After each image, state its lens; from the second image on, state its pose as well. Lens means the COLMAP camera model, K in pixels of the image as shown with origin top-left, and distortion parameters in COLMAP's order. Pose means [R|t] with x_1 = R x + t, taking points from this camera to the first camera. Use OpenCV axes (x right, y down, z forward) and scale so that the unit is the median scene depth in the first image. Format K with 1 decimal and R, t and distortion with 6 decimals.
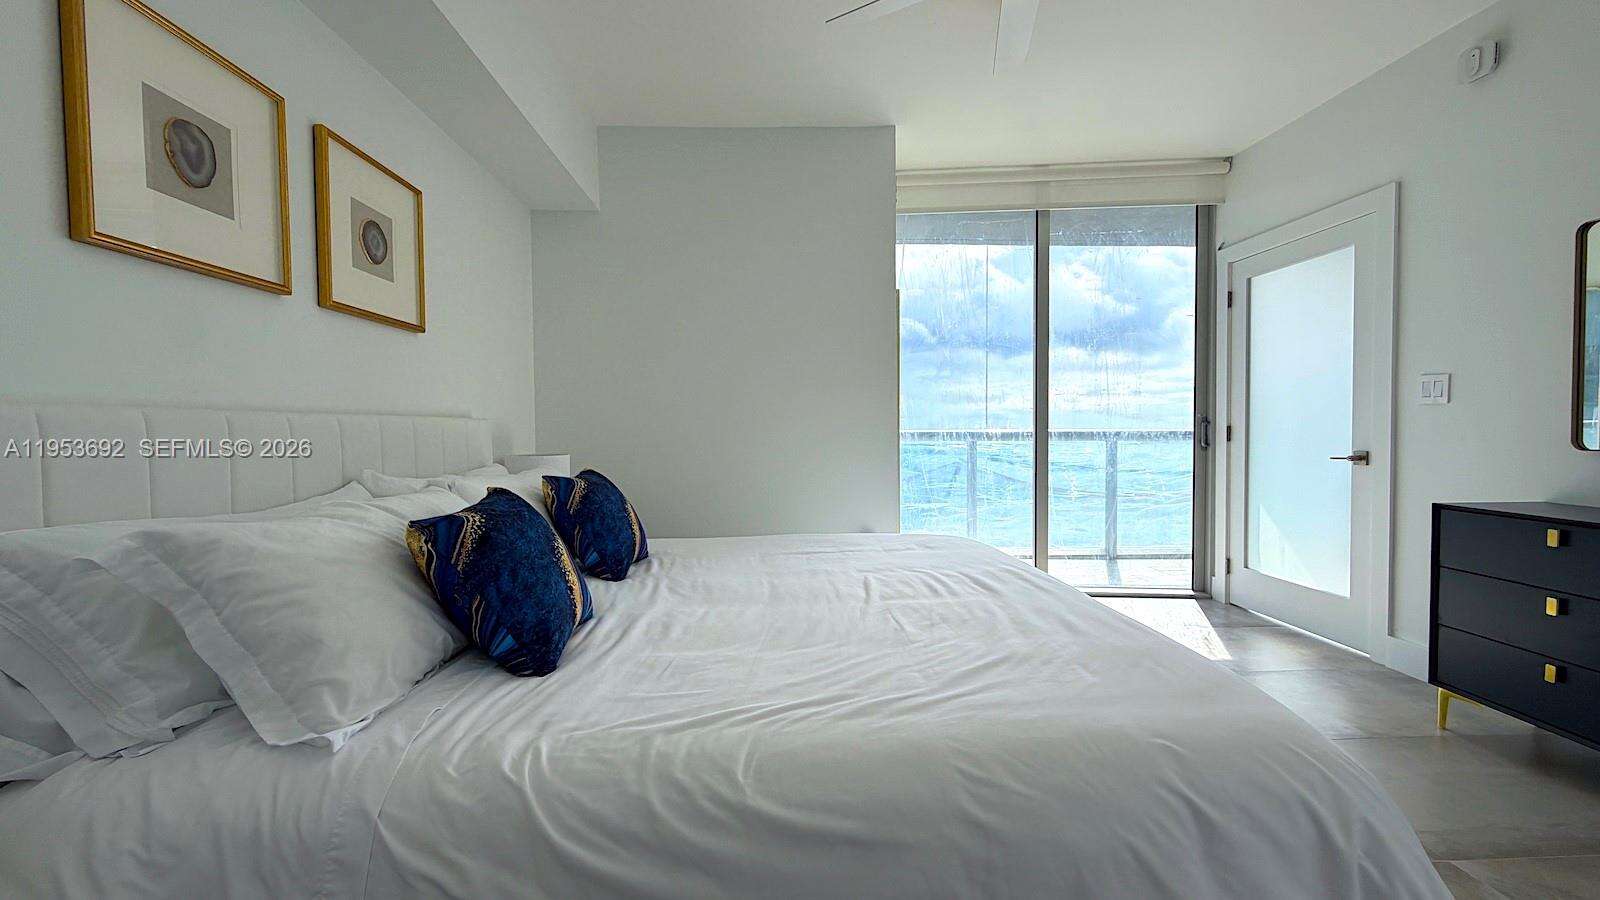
lens RADIAL K [[638.7, 0, 795.9], [0, 638.7, 447.7], [0, 0, 1]] dist [-0.000775, 0.000344]
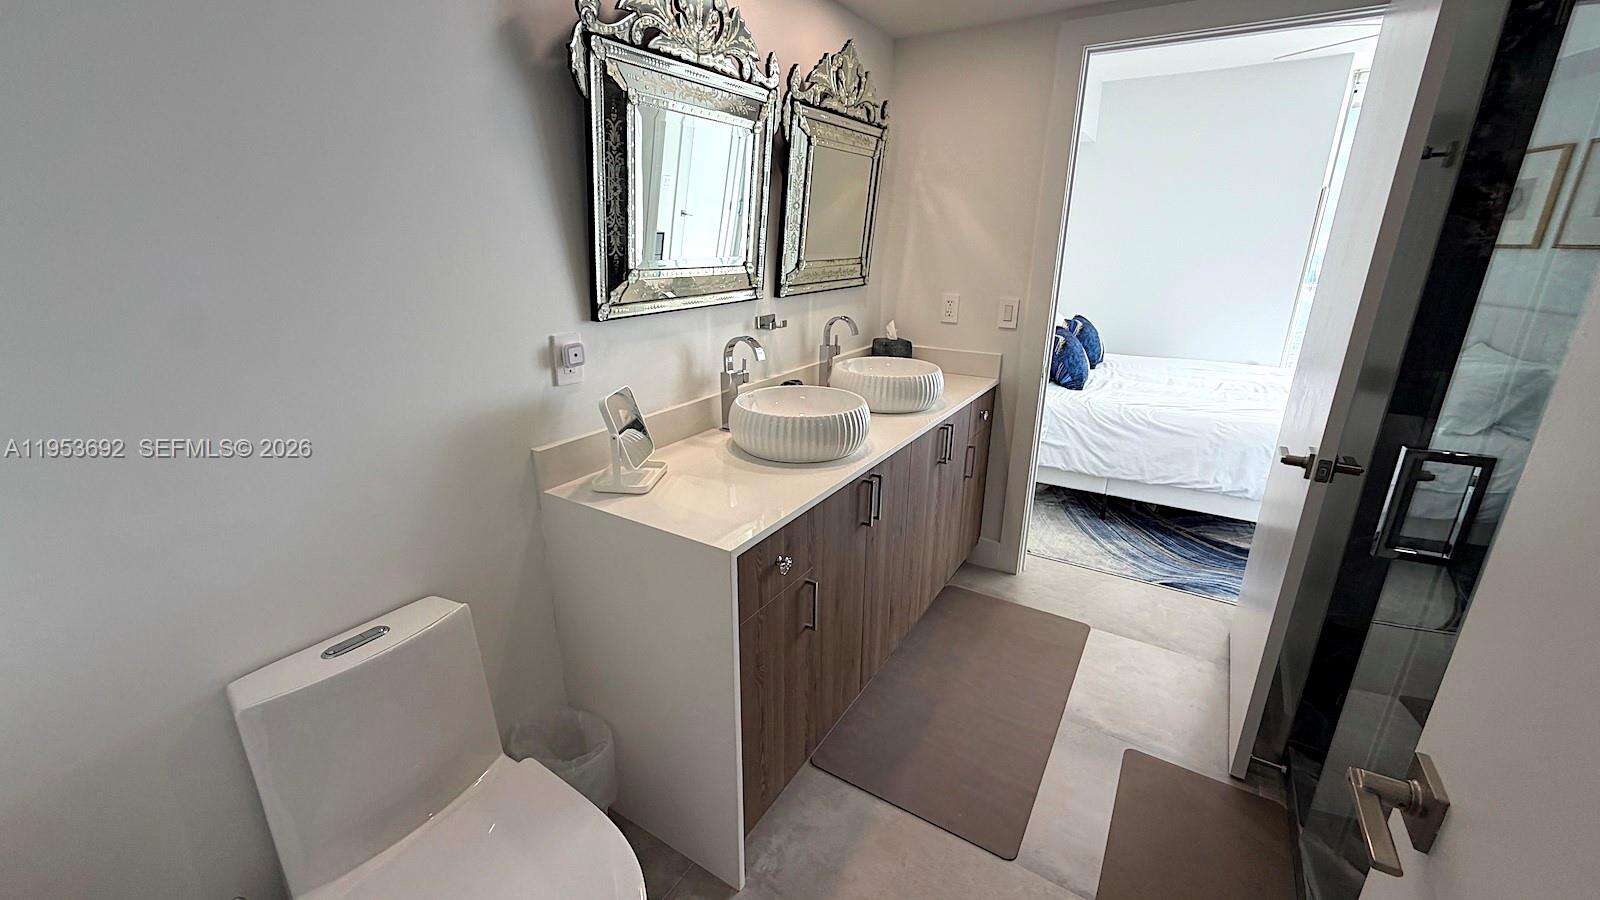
lens RADIAL K [[638.7, 0, 795.9], [0, 638.7, 447.7], [0, 0, 1]] dist [-0.000775, 0.000344]
pose [[0.823726, 0.174414, -0.539495, 0.155133], [-0.015017, 0.957888, 0.286748, -0.200136], [0.566789, -0.228101, 0.791657, -1.867204]]
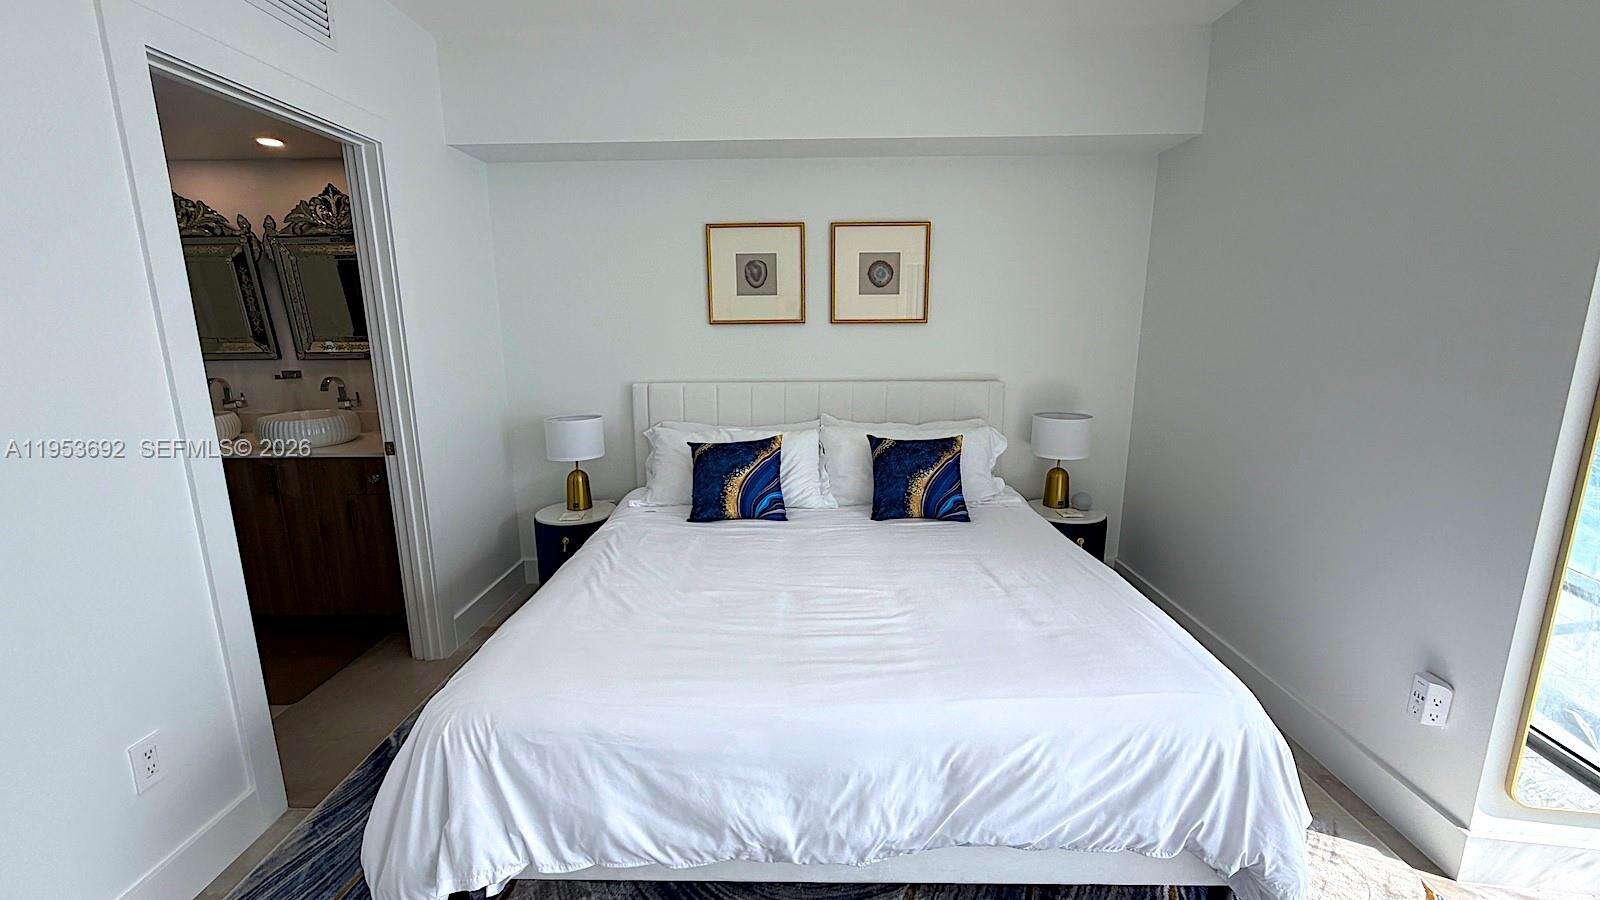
lens RADIAL K [[638.7, 0, 795.9], [0, 638.7, 447.7], [0, 0, 1]] dist [-0.000775, 0.000344]
pose [[-0.048299, 0.190098, -0.980576, 1.444365], [-0.024168, 0.981212, 0.191411, -0.277600], [0.998540, 0.032944, -0.042797, 1.240221]]
